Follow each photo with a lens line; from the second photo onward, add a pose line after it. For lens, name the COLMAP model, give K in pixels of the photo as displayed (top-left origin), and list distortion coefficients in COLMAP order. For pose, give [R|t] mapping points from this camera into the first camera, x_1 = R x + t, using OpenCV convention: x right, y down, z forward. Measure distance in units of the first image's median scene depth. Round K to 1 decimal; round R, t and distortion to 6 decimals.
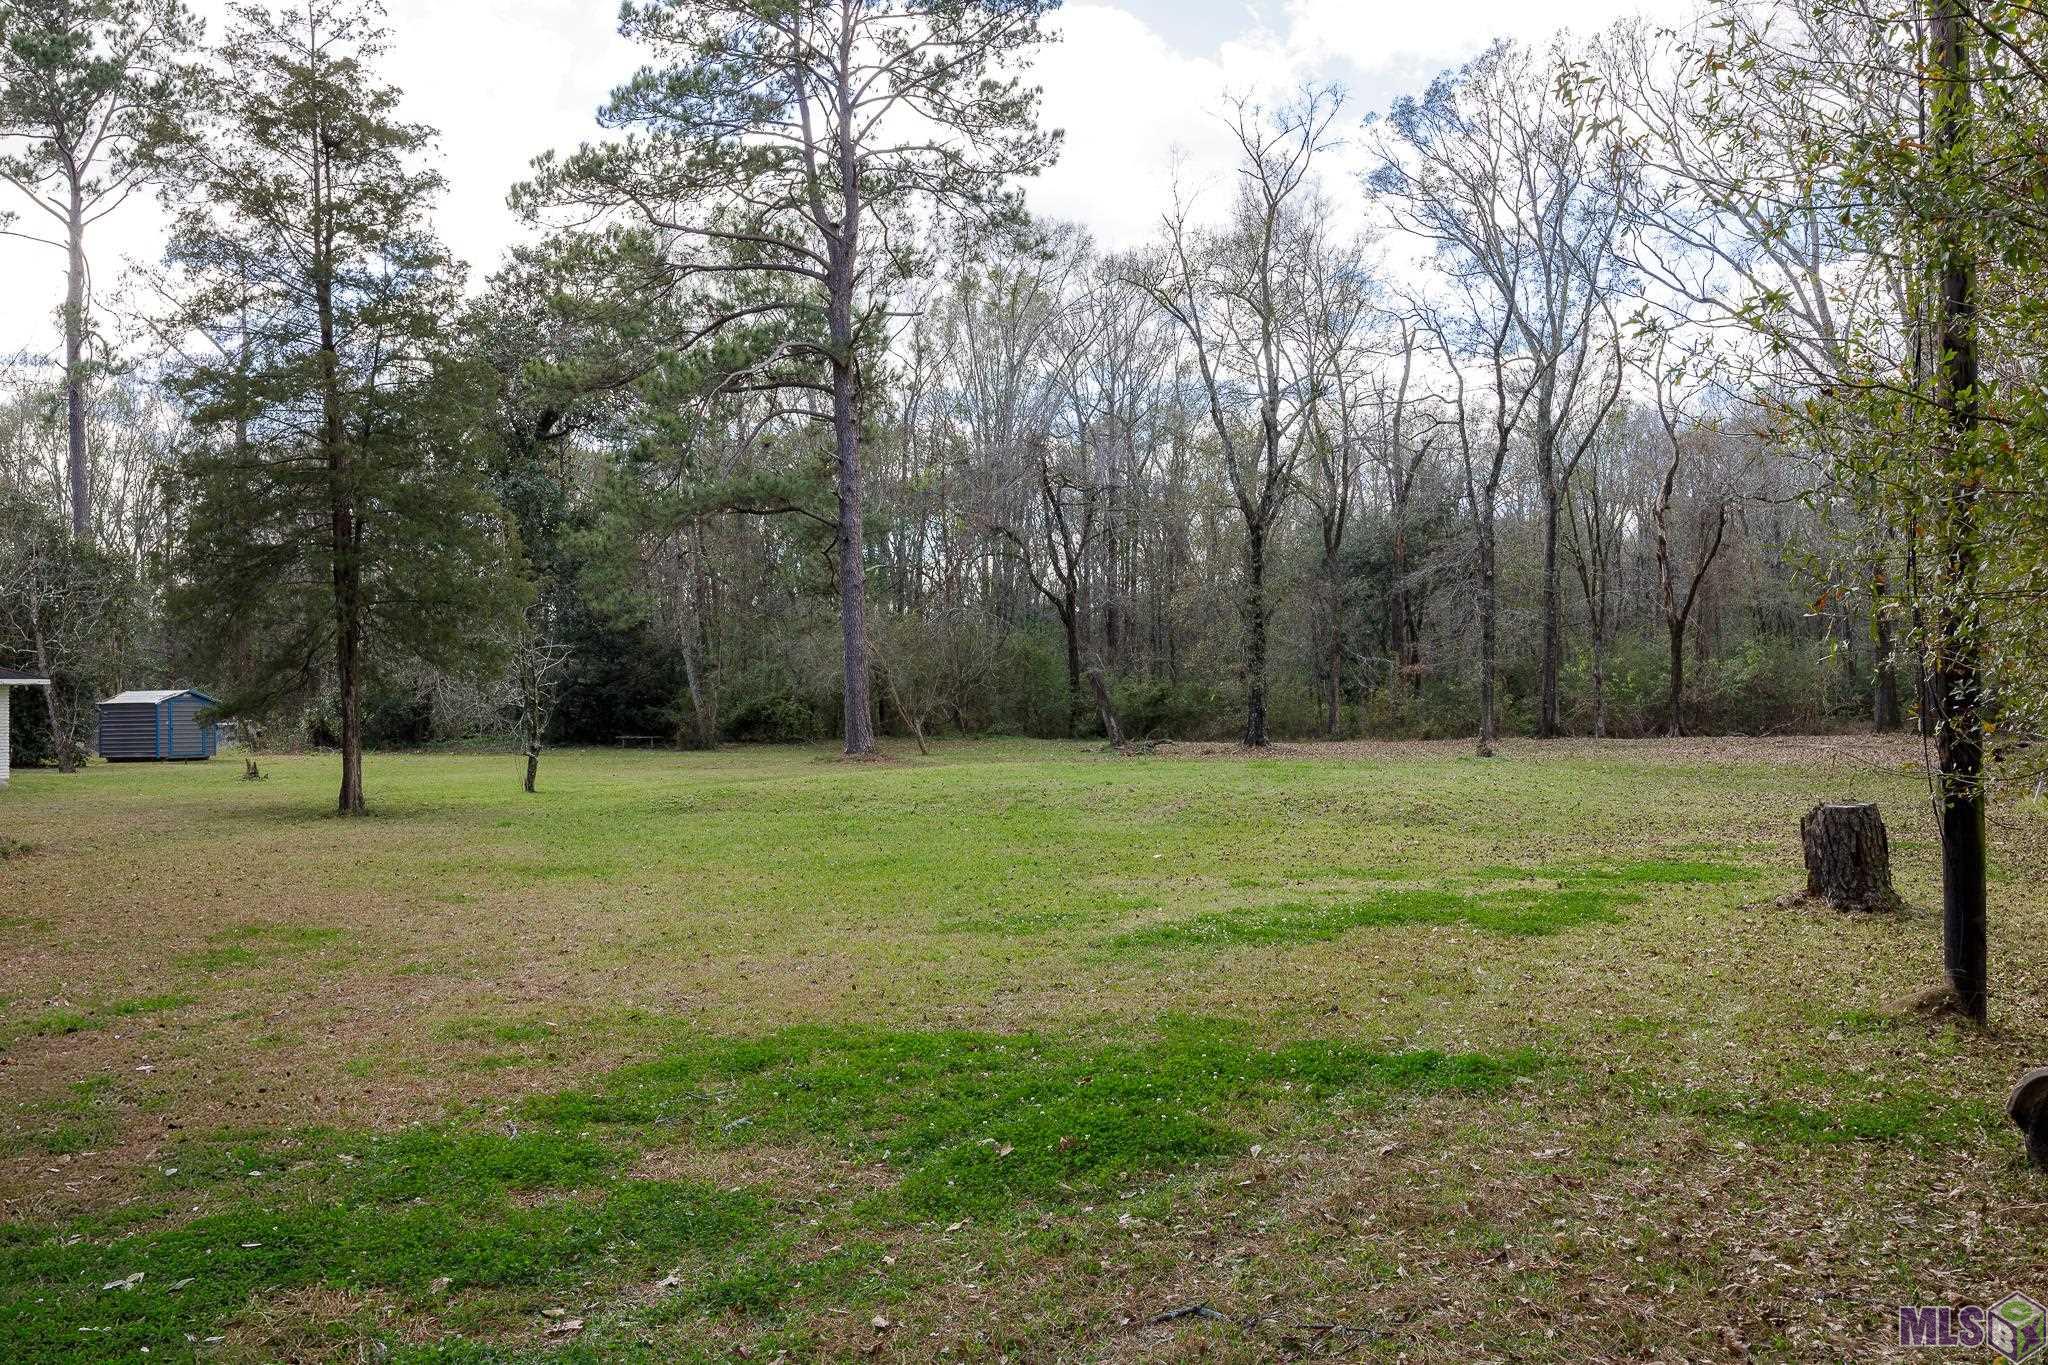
lens RADIAL K [[2108.9, 0, 1024.0], [0, 2108.9, 682.5], [0, 0, 1]] dist [0.008822, 0.018045]
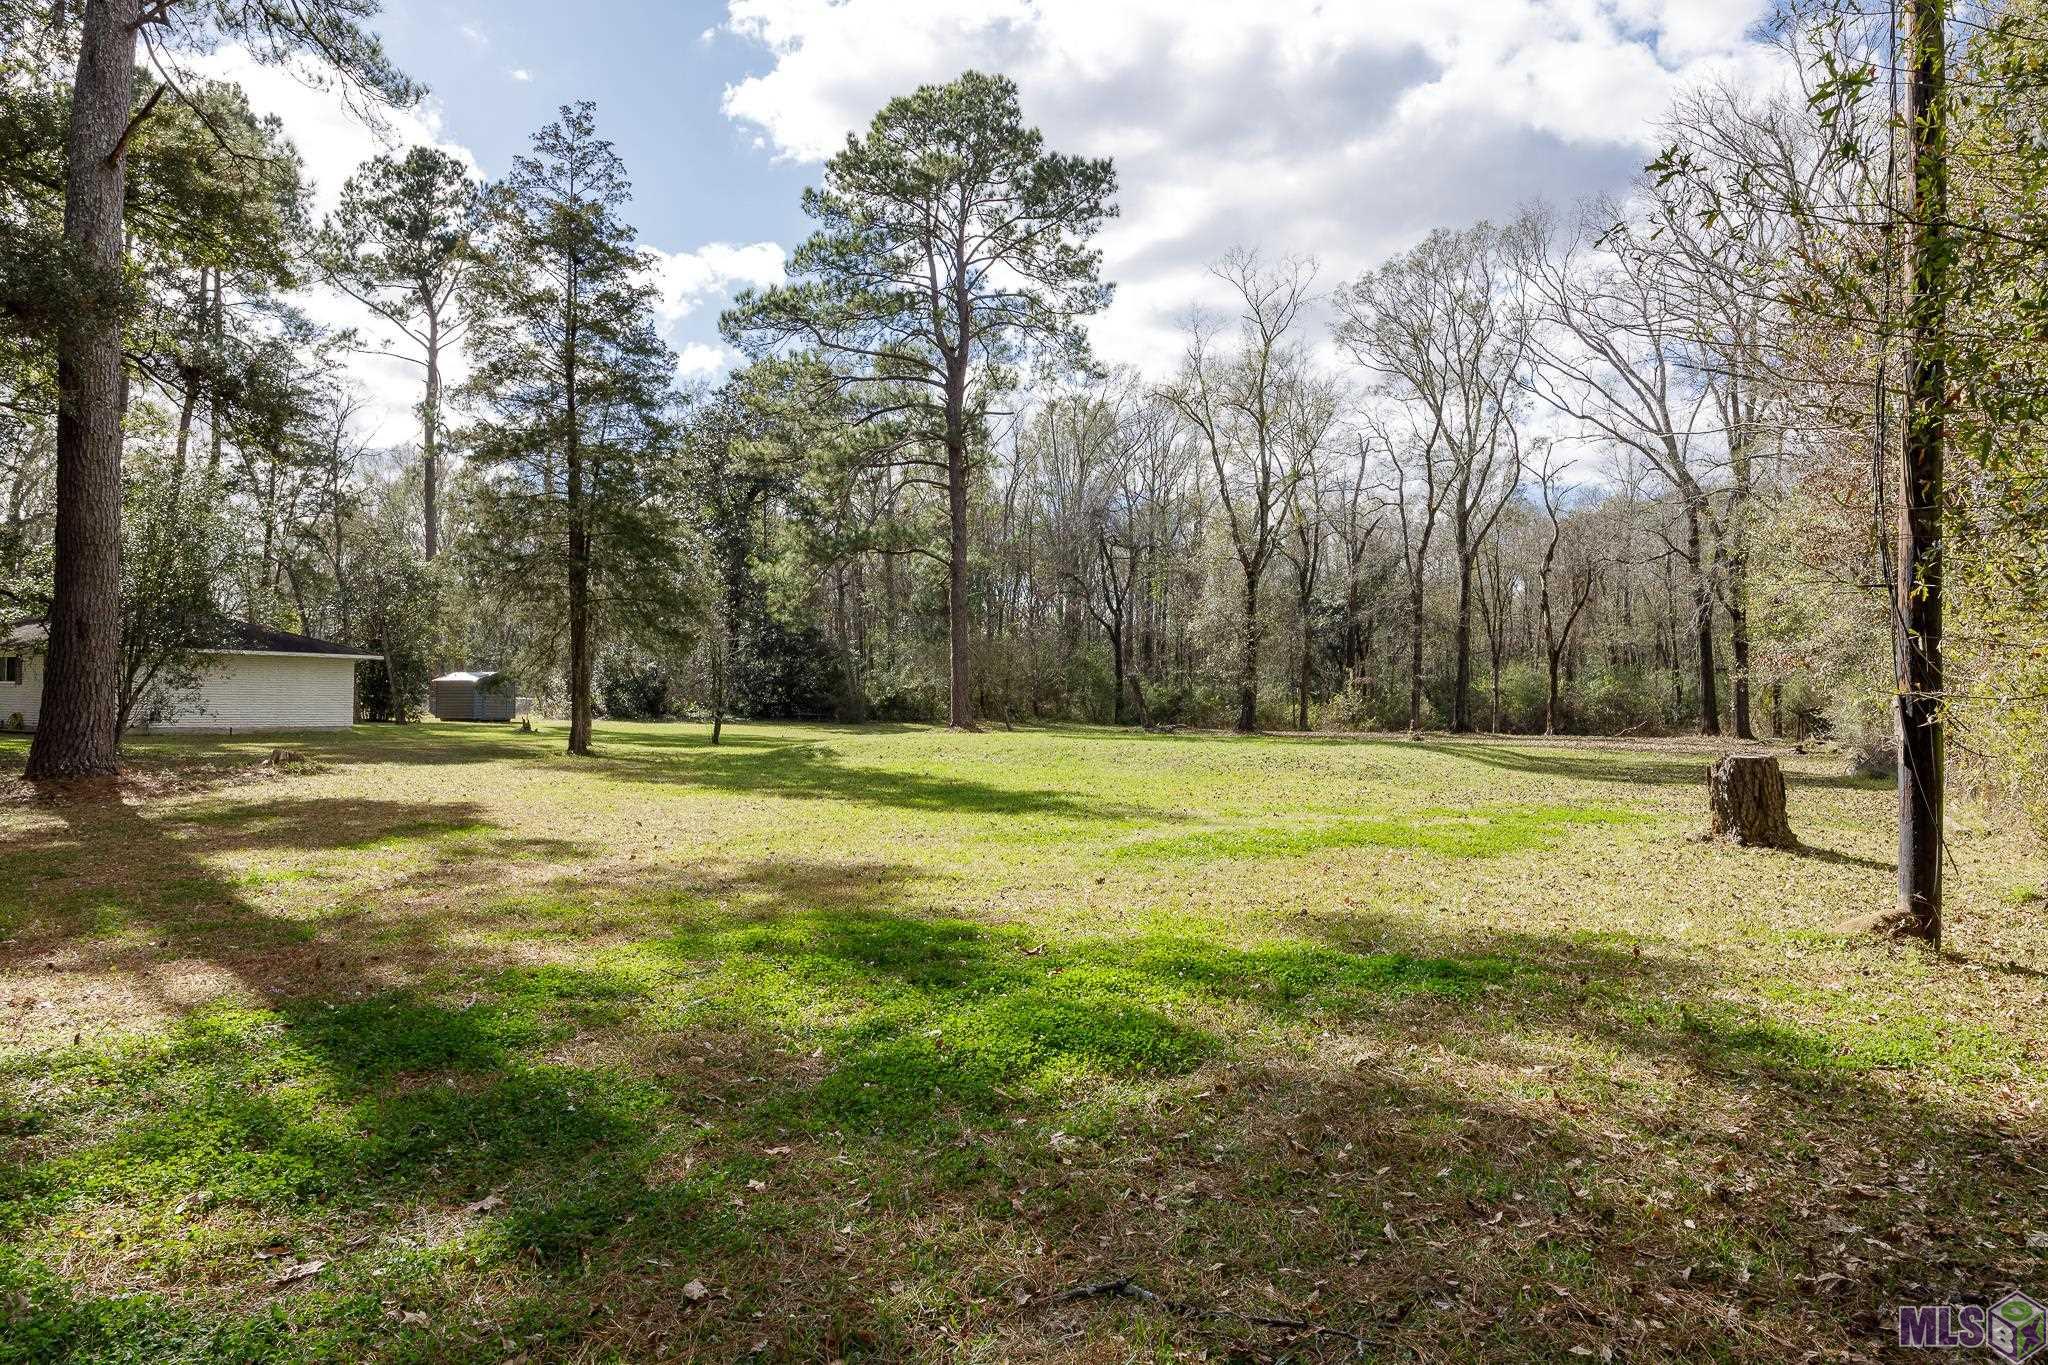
lens RADIAL K [[1346.4, 0, 1004.2], [0, 1346.4, 703.3], [0, 0, 1]] dist [0.004921, -0.002430]
pose [[0.997113, 0.023114, -0.072332, 0.014682], [-0.023274, 0.999728, -0.001370, 0.018630], [0.072281, 0.003049, 0.997380, 0.107093]]
